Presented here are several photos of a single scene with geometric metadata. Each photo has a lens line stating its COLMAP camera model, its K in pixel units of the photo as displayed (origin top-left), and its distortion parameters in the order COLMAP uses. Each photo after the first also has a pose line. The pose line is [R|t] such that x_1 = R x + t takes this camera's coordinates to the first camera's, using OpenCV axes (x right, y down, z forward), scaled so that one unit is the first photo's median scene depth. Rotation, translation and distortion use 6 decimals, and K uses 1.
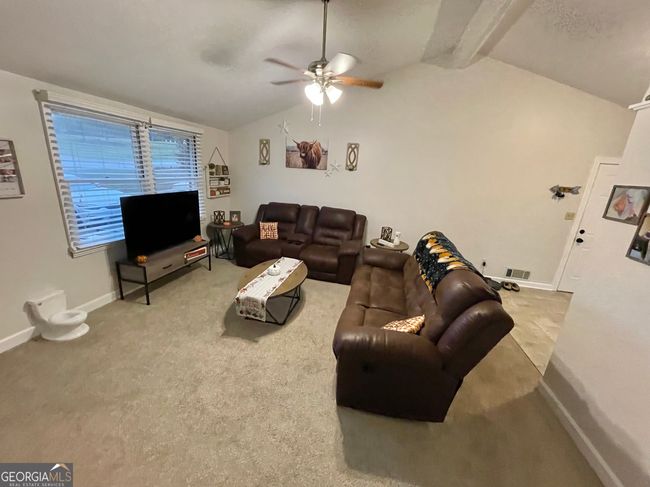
lens RADIAL K [[263.0, 0, 325.8], [0, 263.0, 245.1], [0, 0, 1]] dist [-0.001705, -0.000047]
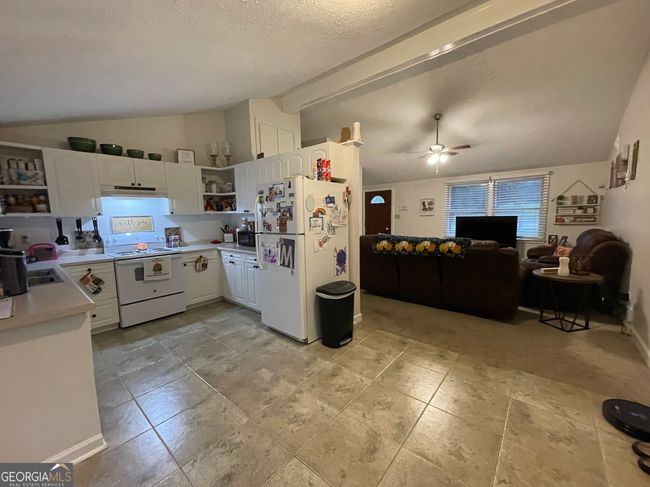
lens RADIAL K [[263.0, 0, 325.3], [0, 263.0, 243.8], [0, 0, 1]] dist [-0.001705, -0.000047]
pose [[-0.450386, 0.044371, -0.891731, 1.333639], [-0.254863, 0.950819, 0.176035, -0.046191], [0.855685, 0.306553, -0.416927, 0.775602]]
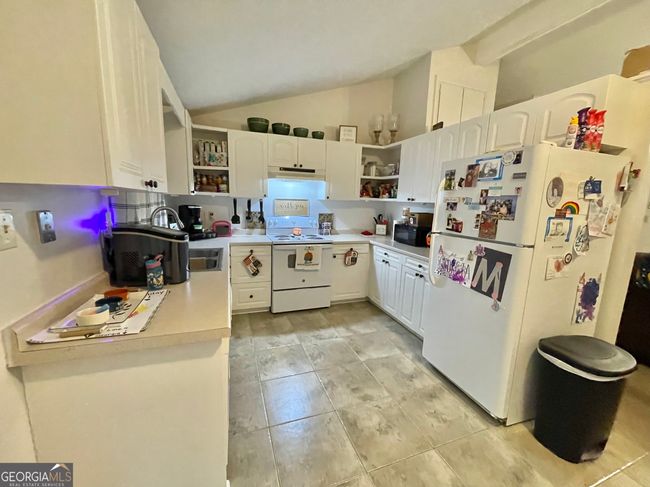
lens RADIAL K [[263.0, 0, 322.9], [0, 263.0, 244.1], [0, 0, 1]] dist [-0.001705, -0.000047]
pose [[-0.831069, -0.001019, -0.556168, 1.210017], [-0.234398, 0.907492, 0.348592, 0.002589], [0.504363, 0.420069, -0.754427, 0.553265]]
